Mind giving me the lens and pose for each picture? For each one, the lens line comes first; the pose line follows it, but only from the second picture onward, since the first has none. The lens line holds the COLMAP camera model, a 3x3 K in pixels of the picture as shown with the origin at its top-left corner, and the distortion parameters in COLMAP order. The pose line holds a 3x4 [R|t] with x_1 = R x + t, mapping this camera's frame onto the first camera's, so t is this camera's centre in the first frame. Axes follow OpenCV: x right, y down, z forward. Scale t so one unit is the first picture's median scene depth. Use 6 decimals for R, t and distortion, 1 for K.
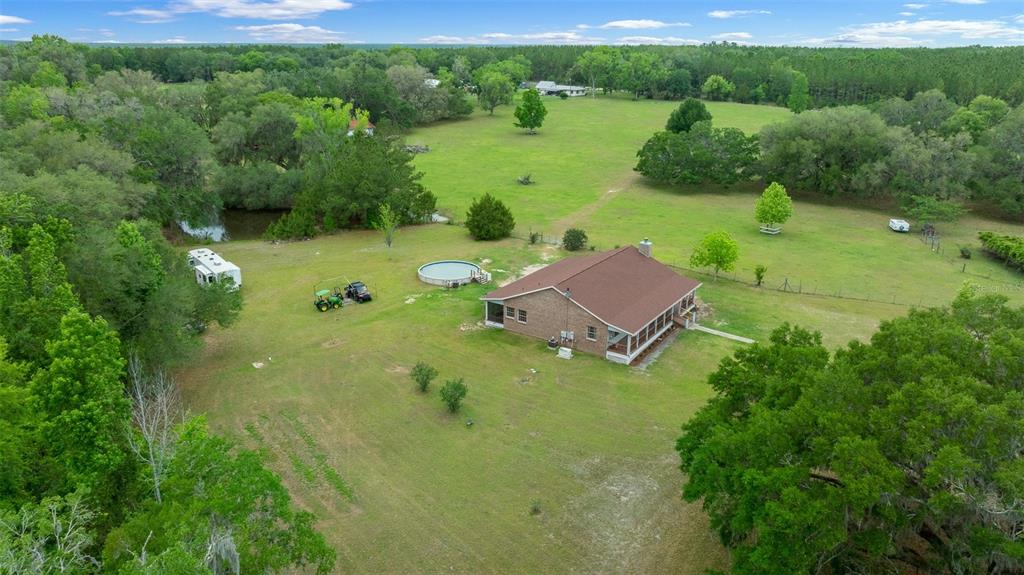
lens RADIAL K [[698.6, 0, 512.0], [0, 698.6, 287.5], [0, 0, 1]] dist [-0.024466, -0.001394]
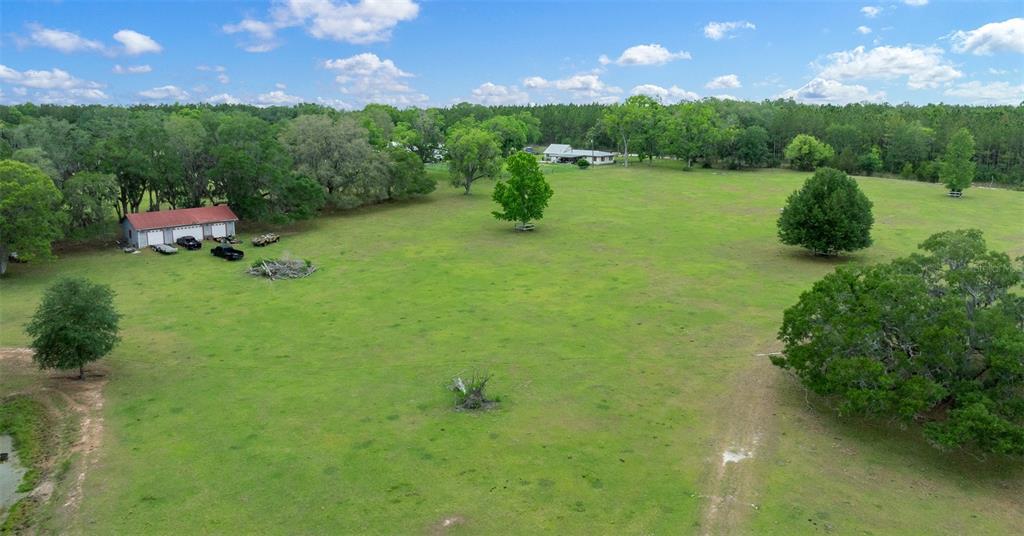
lens RADIAL K [[715.0, 0, 512.0], [0, 715.0, 268.0], [0, 0, 1]] dist [-0.009680, -0.001526]
pose [[0.999604, 0.004725, -0.027732, 0.024734], [-0.008115, 0.992322, -0.123418, -0.087238], [0.026936, 0.123594, 0.991967, 0.317189]]
